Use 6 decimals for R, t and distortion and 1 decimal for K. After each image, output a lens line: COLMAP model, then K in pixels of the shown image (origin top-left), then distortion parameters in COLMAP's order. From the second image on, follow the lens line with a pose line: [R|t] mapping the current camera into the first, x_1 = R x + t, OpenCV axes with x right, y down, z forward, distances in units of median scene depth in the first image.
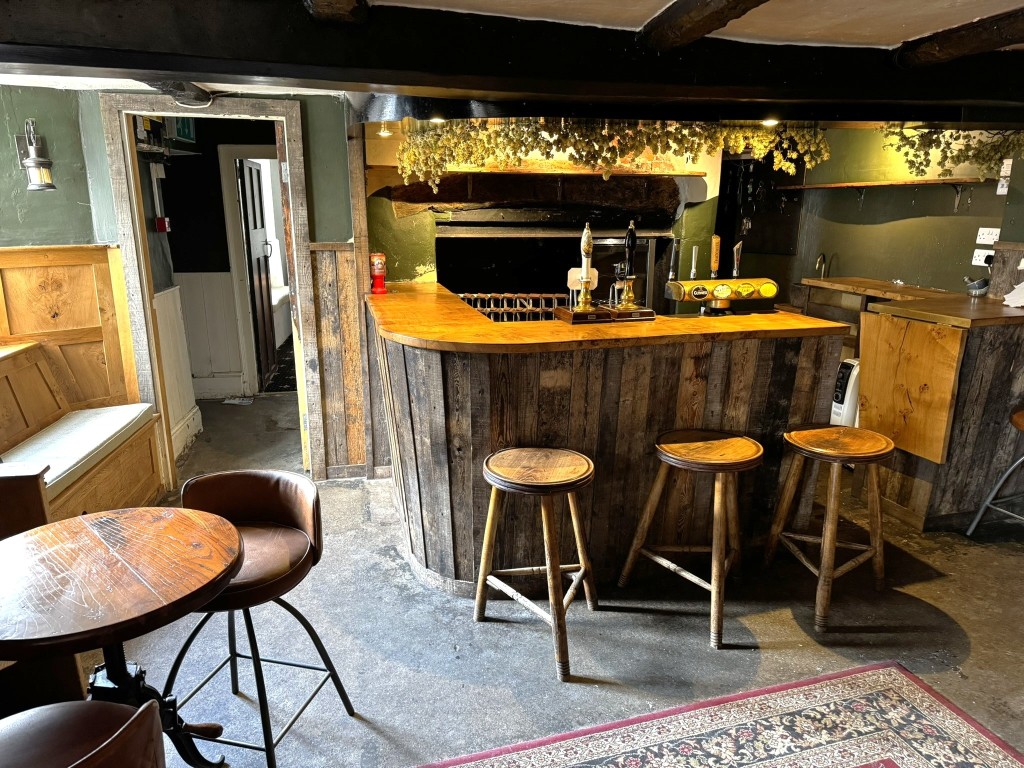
lens RADIAL K [[719.2, 0, 513.5], [0, 719.2, 383.1], [0, 0, 1]] dist [-0.007934, -0.004059]
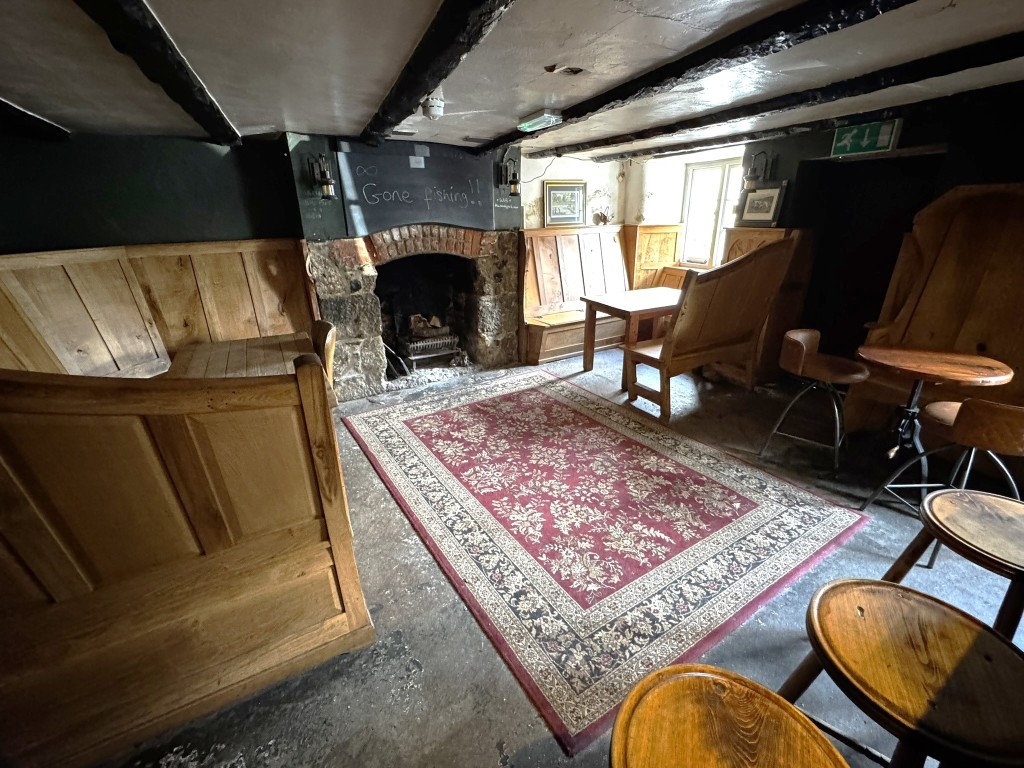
lens RADIAL K [[448.8, 0, 512.9], [0, 448.8, 381.7], [0, 0, 1]] dist [0.000049, -0.000046]
pose [[-0.963728, 0.109329, -0.243466, 0.788784], [-0.052586, 0.816575, 0.574840, -0.330495], [0.261655, 0.566792, -0.781207, 1.331782]]
